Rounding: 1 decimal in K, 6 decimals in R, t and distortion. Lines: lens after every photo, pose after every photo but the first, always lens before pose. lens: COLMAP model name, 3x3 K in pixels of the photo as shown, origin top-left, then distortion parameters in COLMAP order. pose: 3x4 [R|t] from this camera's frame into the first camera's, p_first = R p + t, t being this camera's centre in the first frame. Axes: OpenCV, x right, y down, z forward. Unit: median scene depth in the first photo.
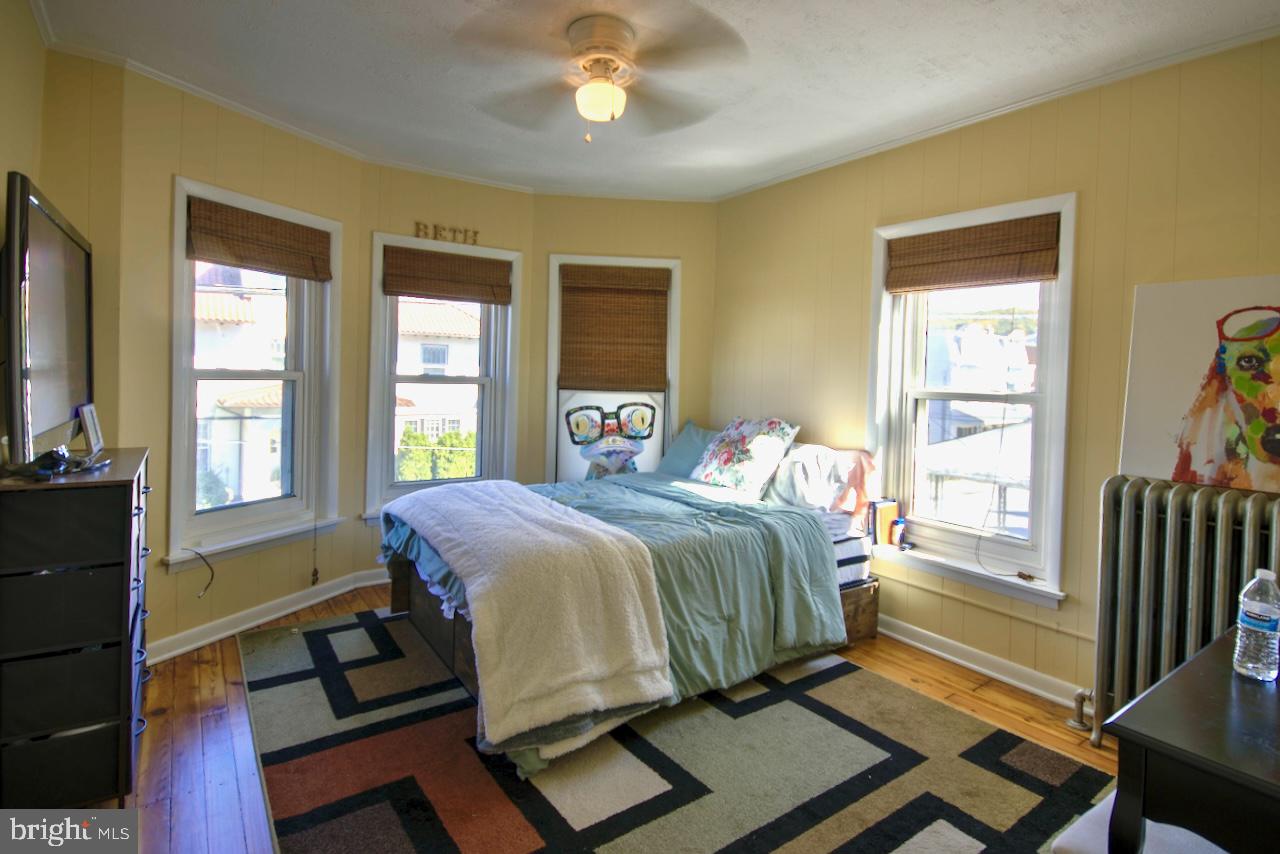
lens RADIAL K [[633.3, 0, 631.6], [0, 633.3, 386.3], [0, 0, 1]] dist [-0.008862, -0.001022]
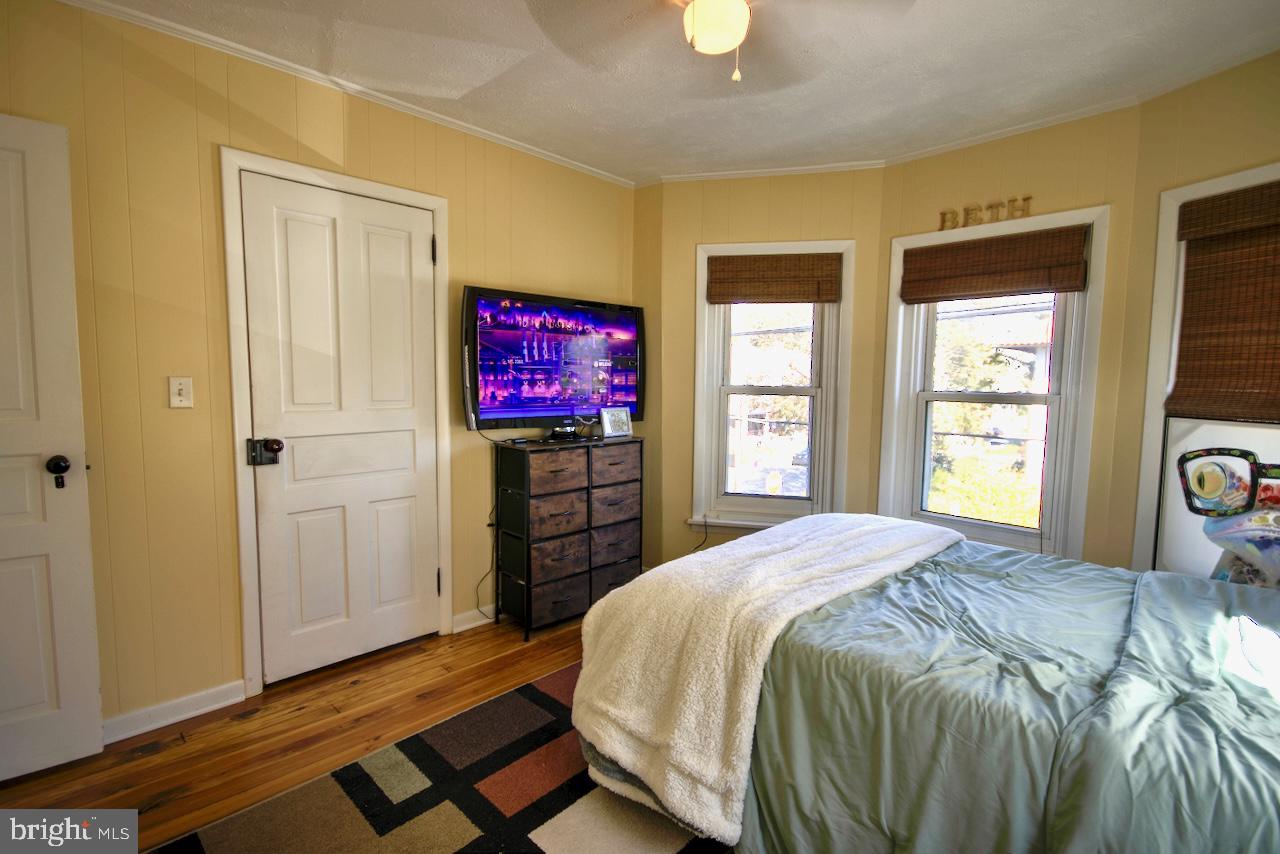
lens RADIAL K [[584.5, 0, 639.8], [0, 584.5, 439.3], [0, 0, 1]] dist [-0.016396, -0.001547]
pose [[0.178736, 0.070681, -0.981355, 0.339502], [-0.027992, 0.997378, 0.066737, 0.003916], [0.983499, 0.015542, 0.180246, 0.416626]]
